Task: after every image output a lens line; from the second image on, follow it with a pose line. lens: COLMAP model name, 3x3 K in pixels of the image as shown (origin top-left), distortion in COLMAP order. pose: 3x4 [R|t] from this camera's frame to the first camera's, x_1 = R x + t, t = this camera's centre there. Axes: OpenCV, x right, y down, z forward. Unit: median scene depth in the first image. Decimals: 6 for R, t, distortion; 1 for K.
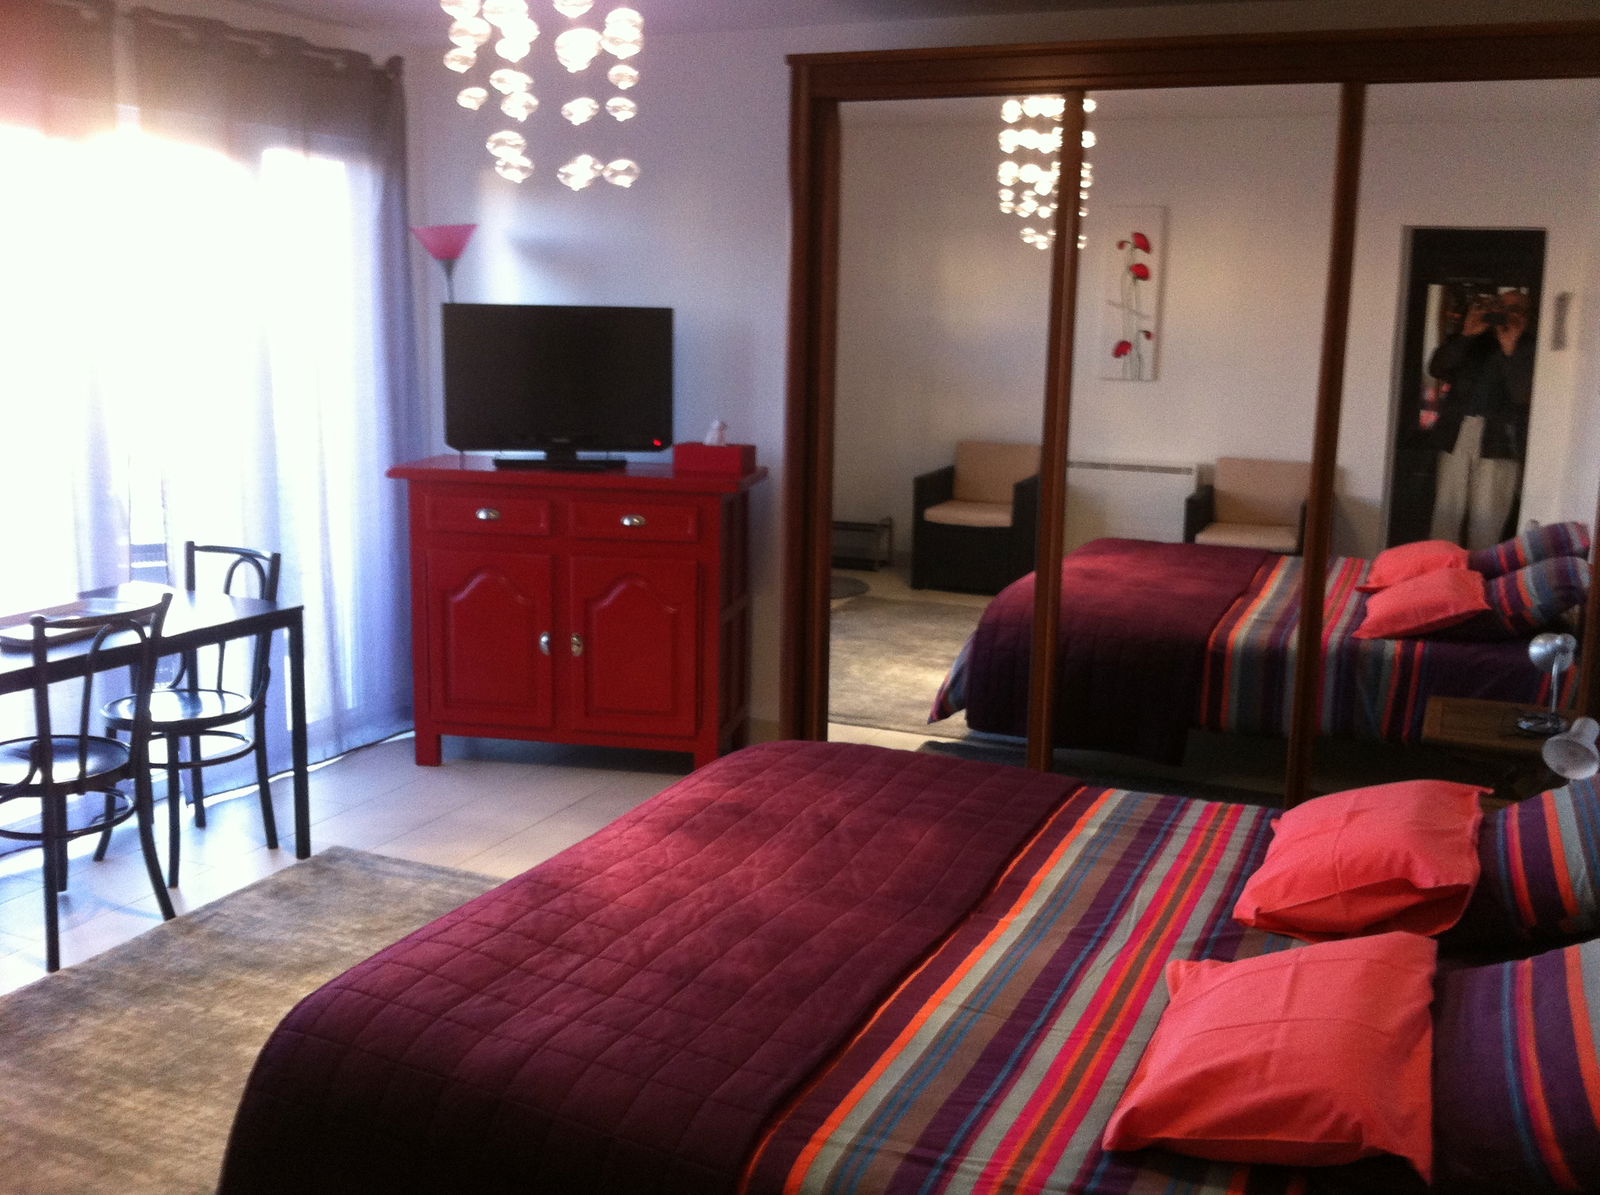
lens RADIAL K [[1509.7, 0, 806.4], [0, 1509.7, 597.5], [0, 0, 1]] dist [0.002946, -0.195033]
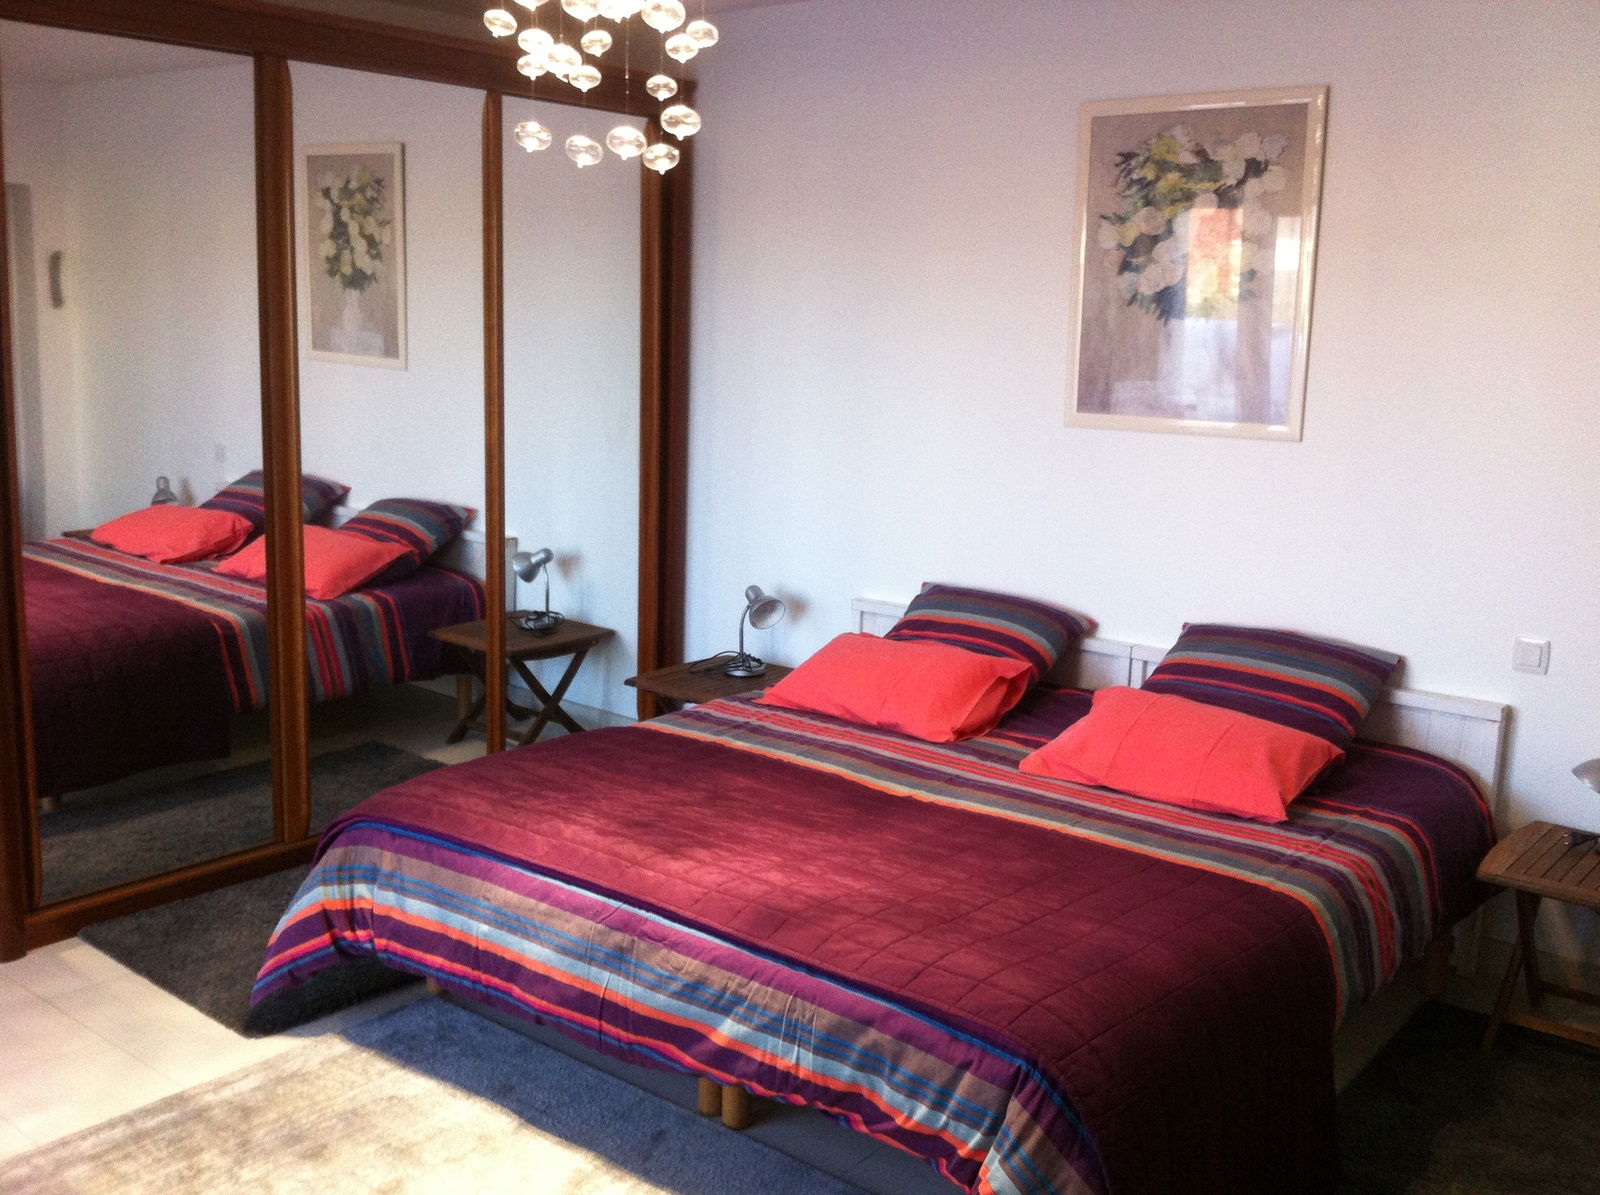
lens RADIAL K [[1509.7, 0, 806.4], [0, 1509.7, 597.5], [0, 0, 1]] dist [0.002946, -0.195033]
pose [[0.256529, -0.187202, 0.948234, -0.957812], [0.146615, 0.977248, 0.153265, -0.139739], [-0.955352, 0.099709, 0.278140, 0.644587]]
